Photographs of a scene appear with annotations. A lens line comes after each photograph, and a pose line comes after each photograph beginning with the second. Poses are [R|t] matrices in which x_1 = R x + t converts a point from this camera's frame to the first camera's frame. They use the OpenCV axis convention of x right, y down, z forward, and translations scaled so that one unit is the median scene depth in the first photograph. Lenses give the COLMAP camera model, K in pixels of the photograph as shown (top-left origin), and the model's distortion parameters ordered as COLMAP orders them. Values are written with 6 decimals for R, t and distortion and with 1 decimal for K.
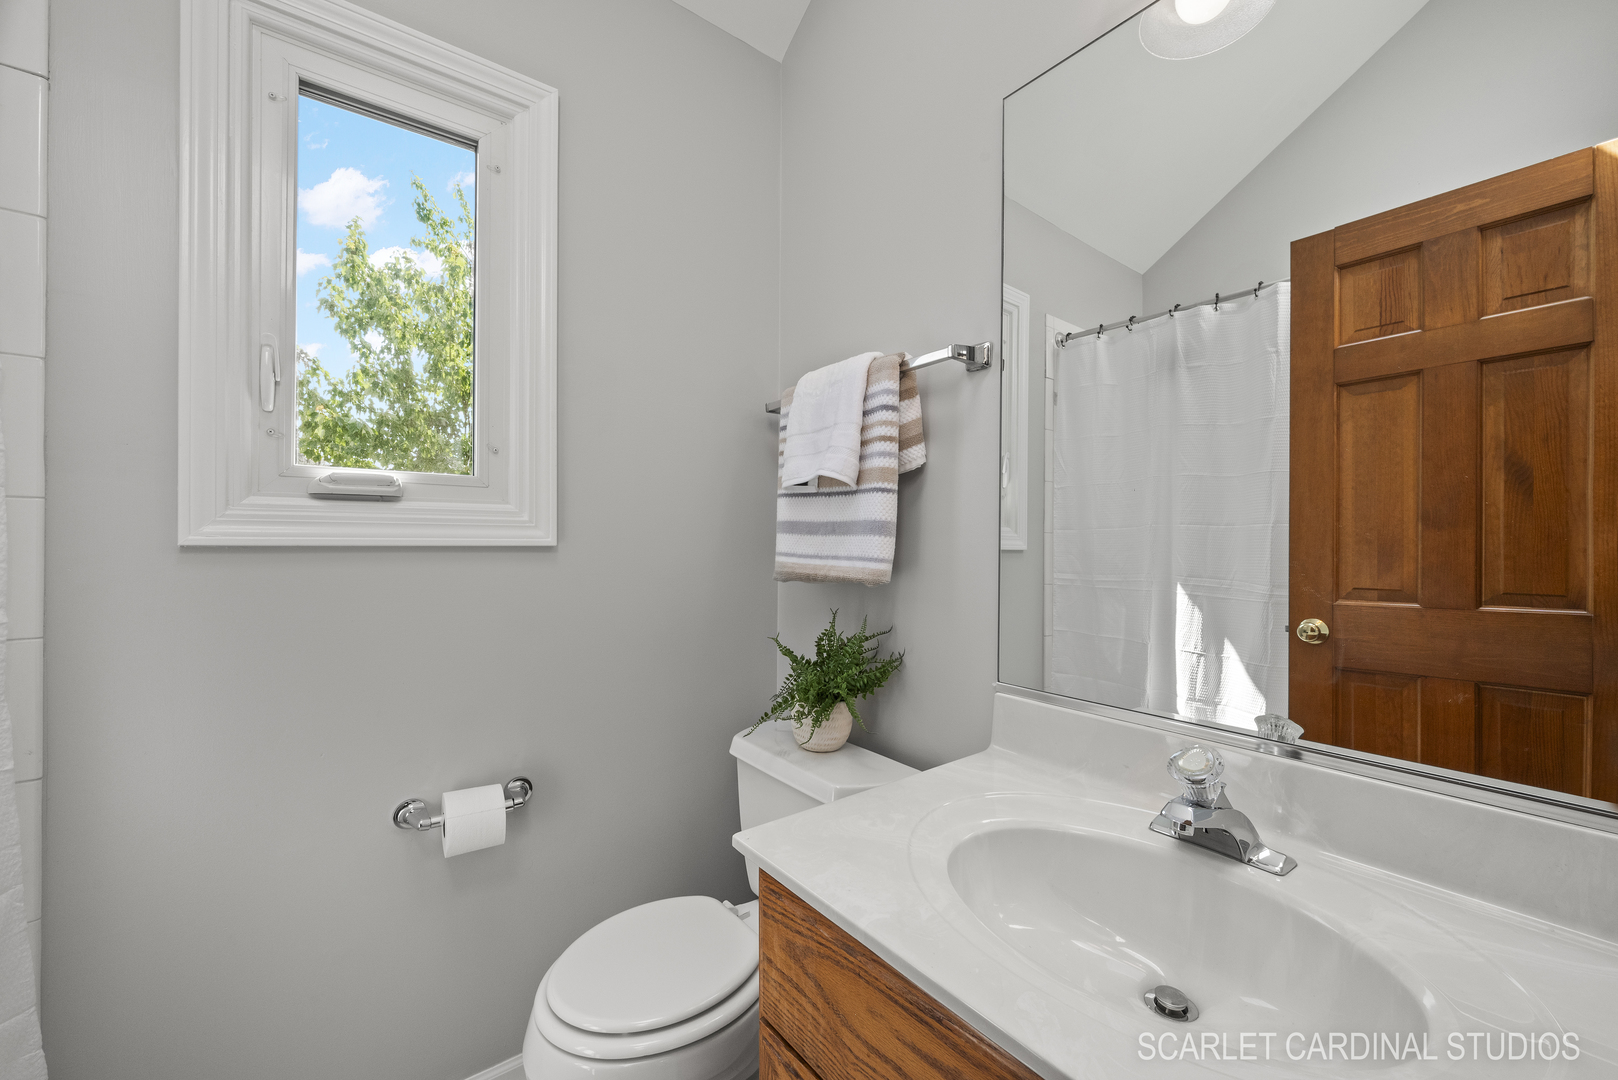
lens RADIAL K [[639.1, 0, 806.9], [0, 639.1, 542.5], [0, 0, 1]] dist [0.000764, -0.000312]
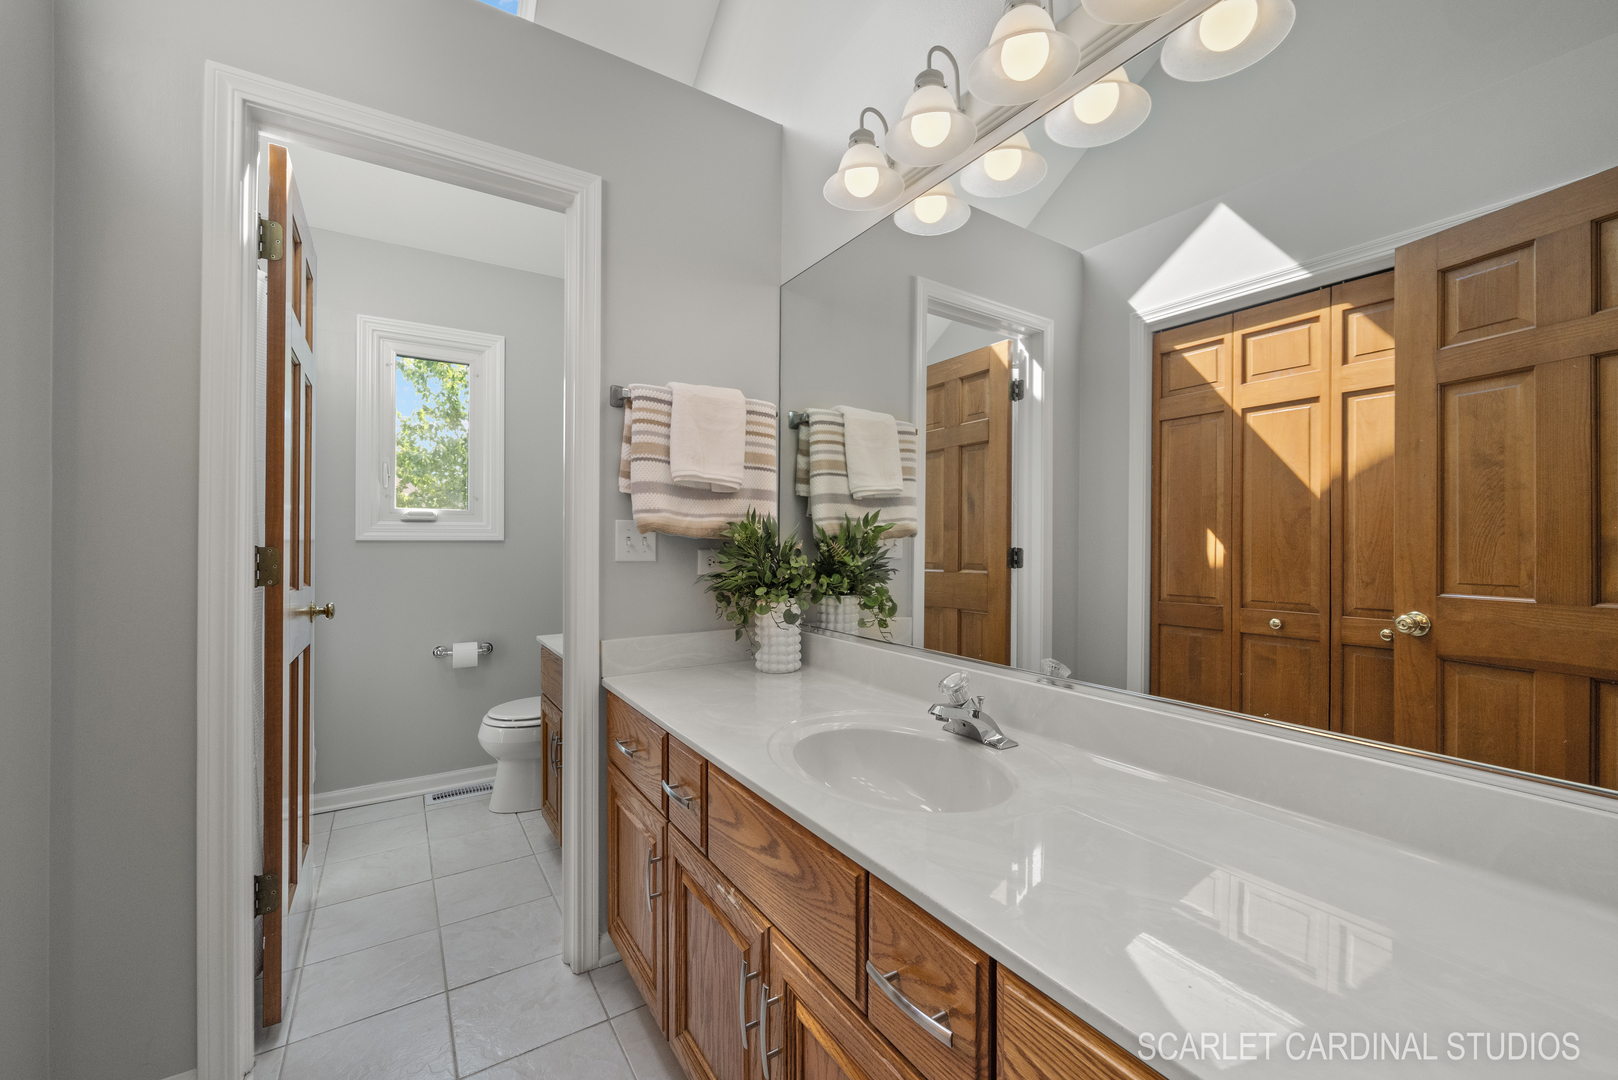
lens RADIAL K [[634.7, 0, 809.0], [0, 634.7, 540.0], [0, 0, 1]] dist [-0.050605, -0.000157]
pose [[0.998416, -0.002588, -0.056196, 0.701777], [0.002873, 0.999983, 0.004989, -0.004585], [0.056182, -0.005143, 0.998407, -0.982950]]
